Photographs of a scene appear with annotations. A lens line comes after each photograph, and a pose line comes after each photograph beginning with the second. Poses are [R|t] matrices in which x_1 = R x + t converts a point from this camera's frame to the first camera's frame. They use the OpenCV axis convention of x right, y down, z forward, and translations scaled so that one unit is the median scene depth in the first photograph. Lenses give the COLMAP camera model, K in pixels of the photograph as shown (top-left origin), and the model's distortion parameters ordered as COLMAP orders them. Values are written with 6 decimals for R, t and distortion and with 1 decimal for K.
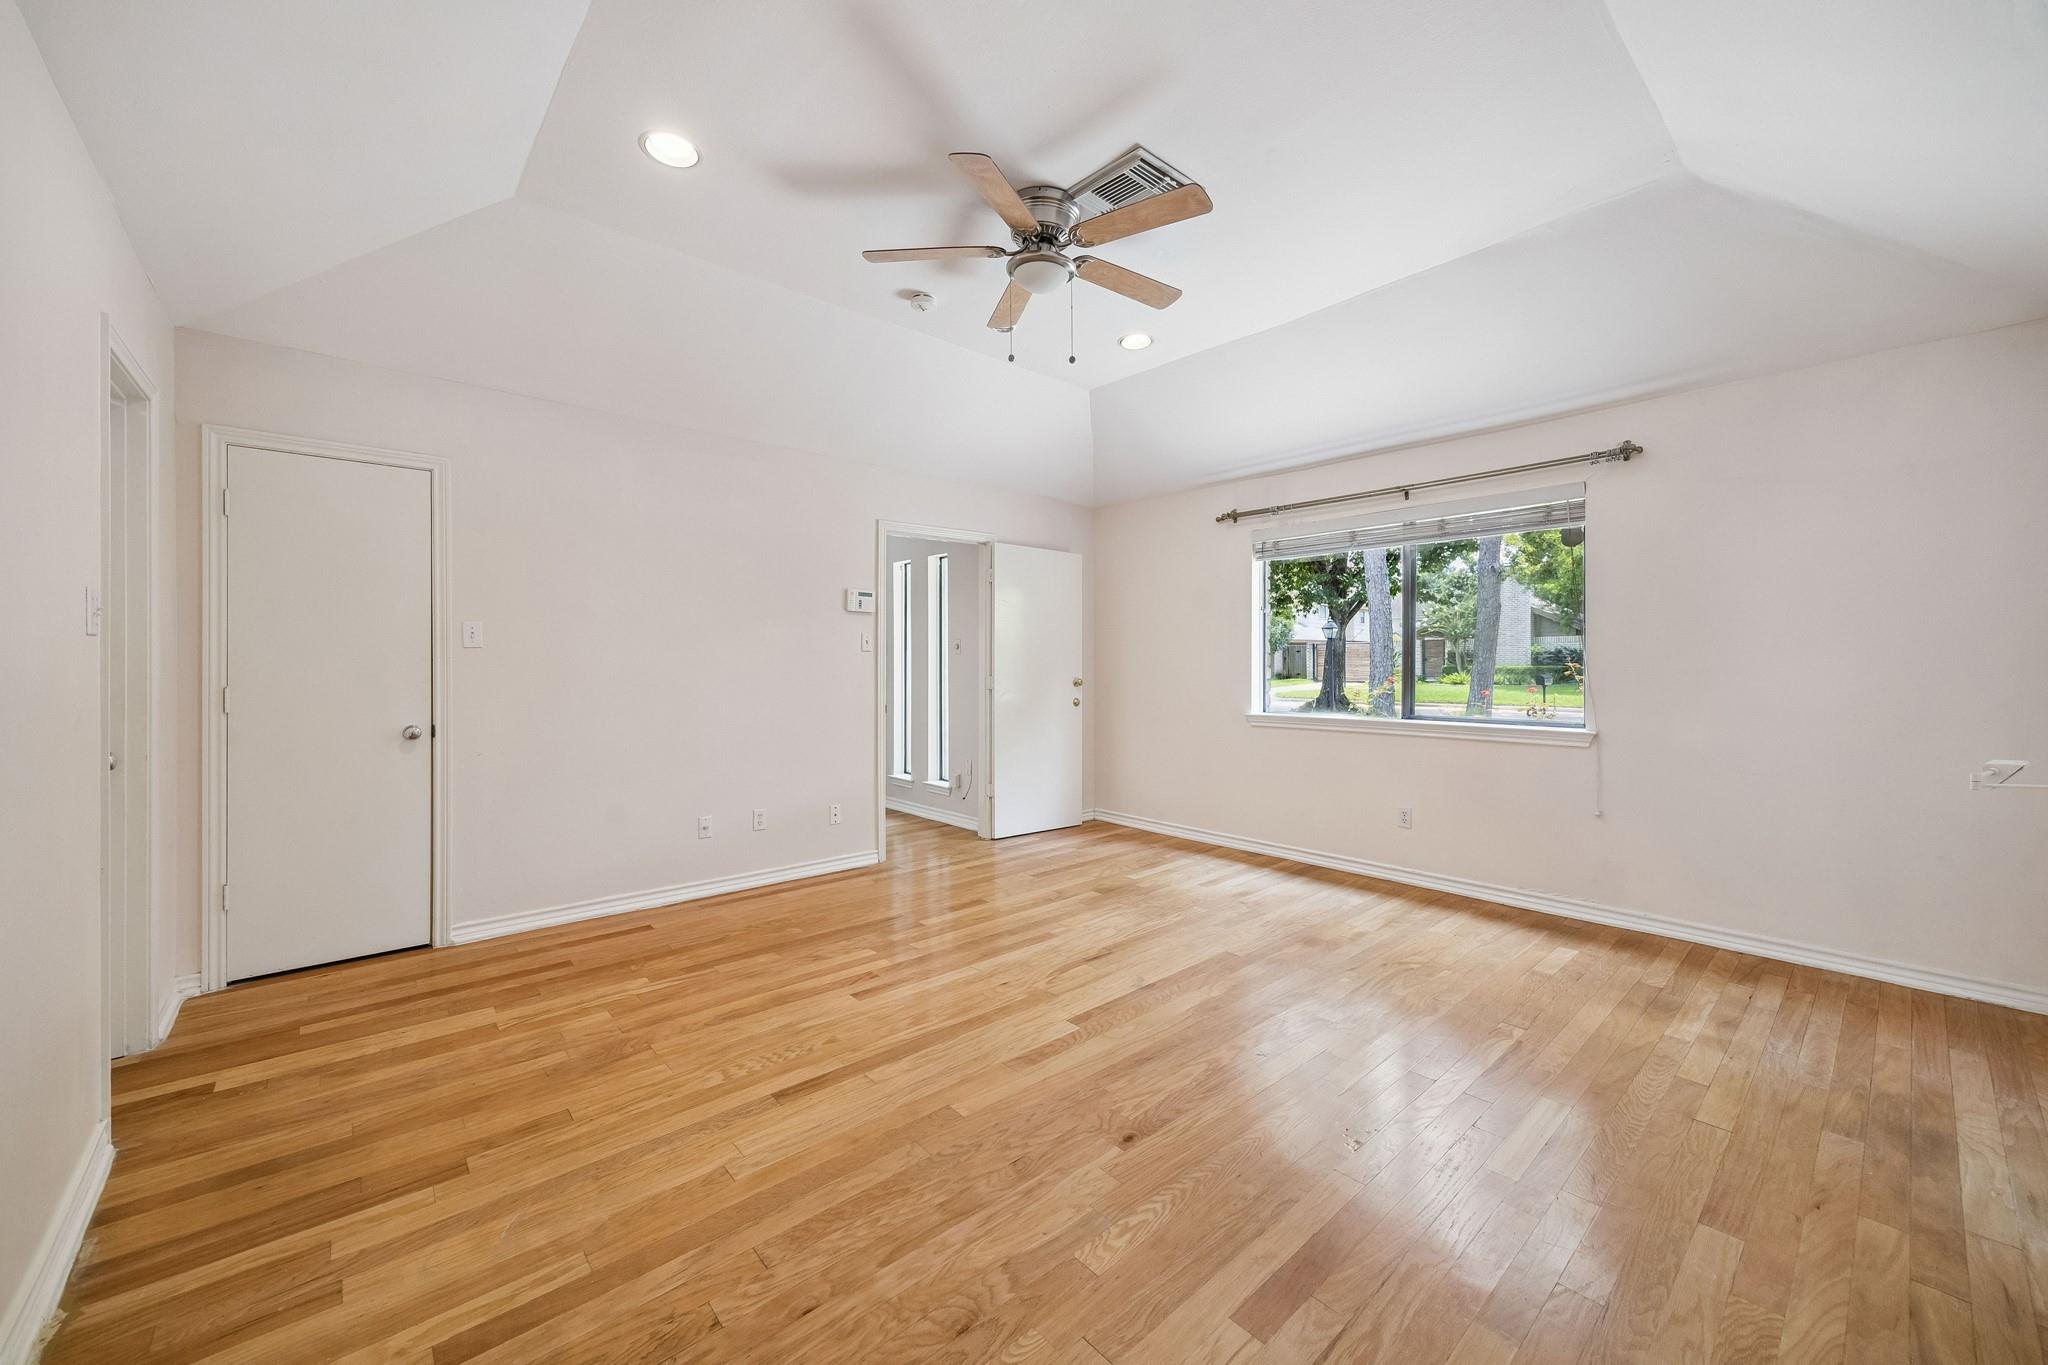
lens RADIAL K [[785.9, 0, 1023.9], [0, 785.9, 668.0], [0, 0, 1]] dist [-0.001648, 0.000905]
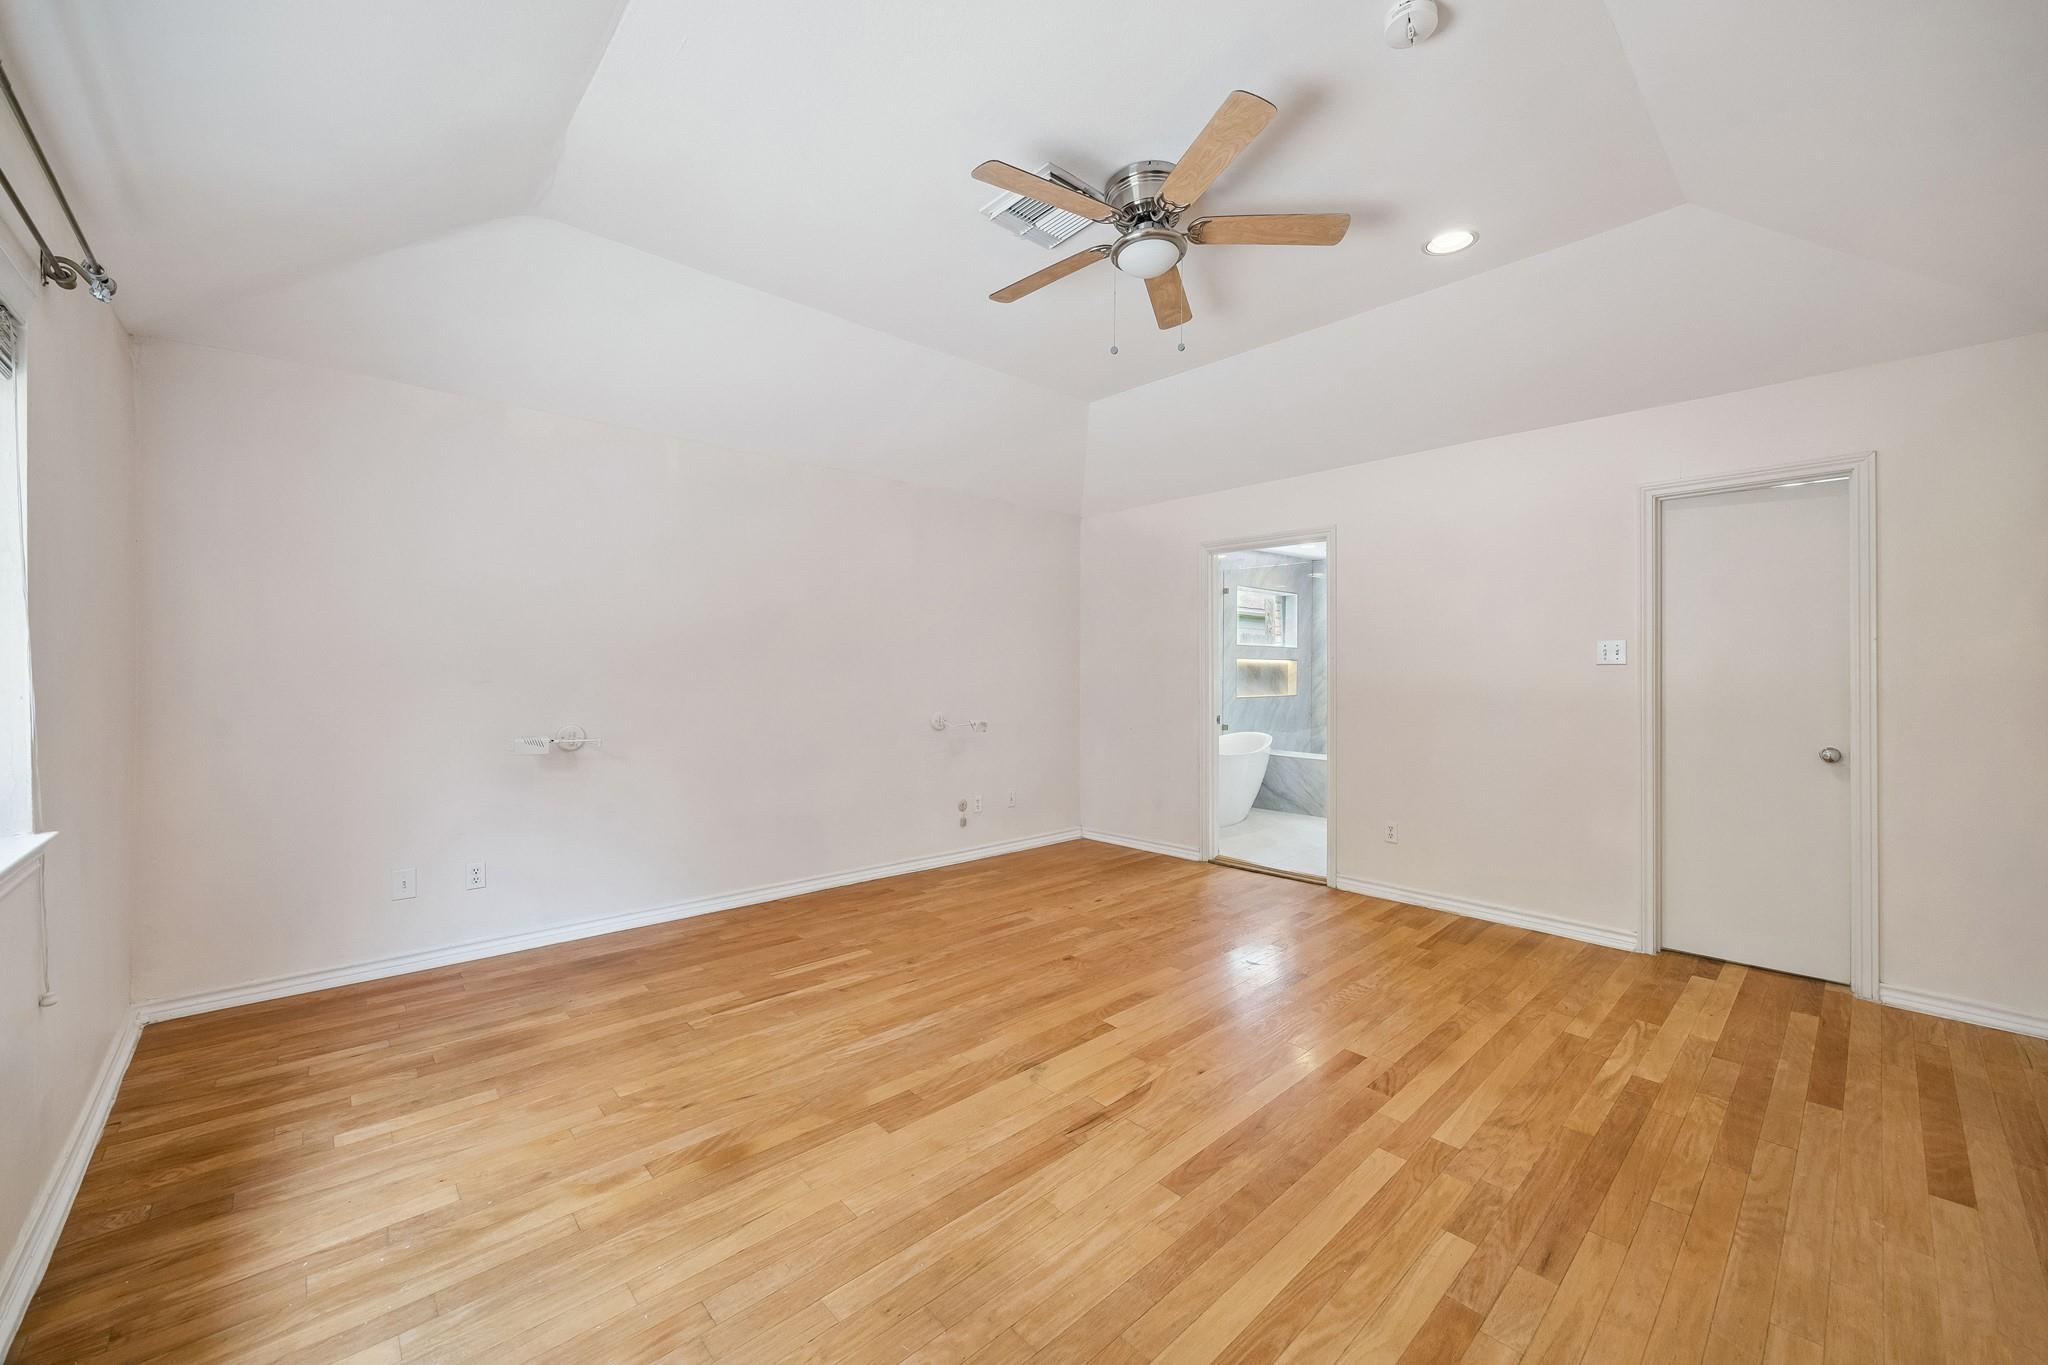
lens RADIAL K [[785.9, 0, 1023.4], [0, 785.9, 676.3], [0, 0, 1]] dist [-0.001648, 0.000905]
pose [[-0.999750, -0.001420, -0.022311, 0.182153], [-0.001783, 0.999866, 0.016299, -0.026328], [0.022285, 0.016334, -0.999618, 1.837162]]
